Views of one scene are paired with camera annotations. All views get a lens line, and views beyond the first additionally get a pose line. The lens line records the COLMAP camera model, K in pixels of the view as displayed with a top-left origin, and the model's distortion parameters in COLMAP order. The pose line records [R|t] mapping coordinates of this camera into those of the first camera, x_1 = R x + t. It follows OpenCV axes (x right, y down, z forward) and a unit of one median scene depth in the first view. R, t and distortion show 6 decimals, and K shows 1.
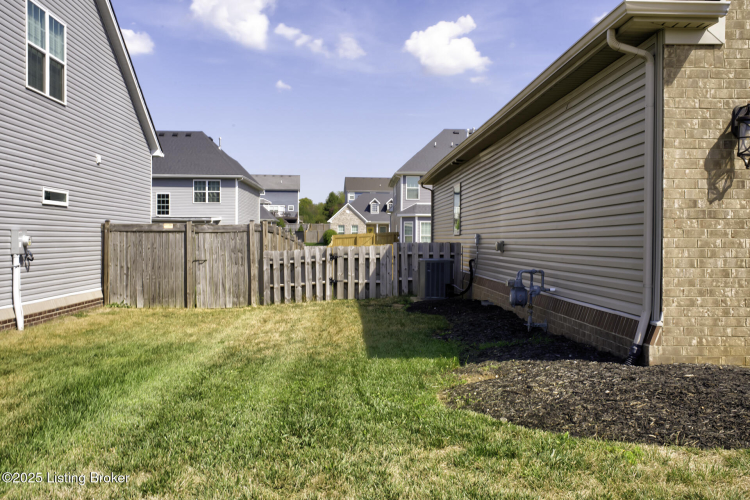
lens RADIAL K [[777.2, 0, 374.0], [0, 777.2, 248.5], [0, 0, 1]] dist [0.030848, 0.000000]
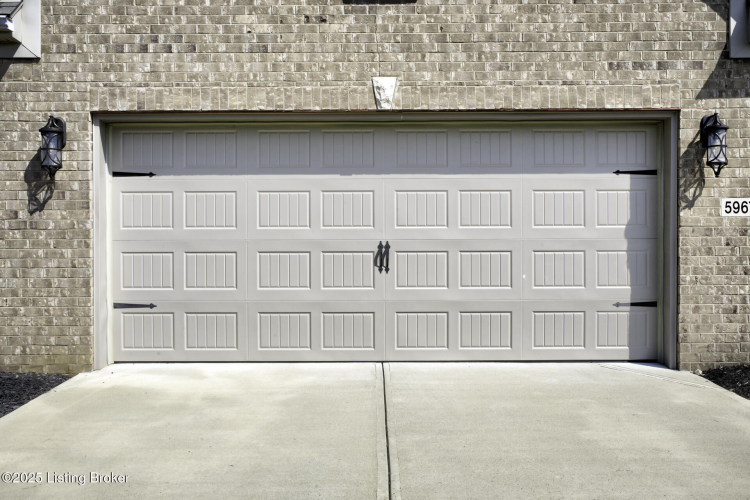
lens RADIAL K [[753.3, 0, 375.0], [0, 753.3, 253.8], [0, 0, 1]] dist [0.001560, 0.000000]
pose [[0.999581, -0.007524, -0.027944, 0.902974], [0.007399, 0.999962, -0.004570, 0.001292], [0.027978, 0.004361, 0.999599, 0.034411]]
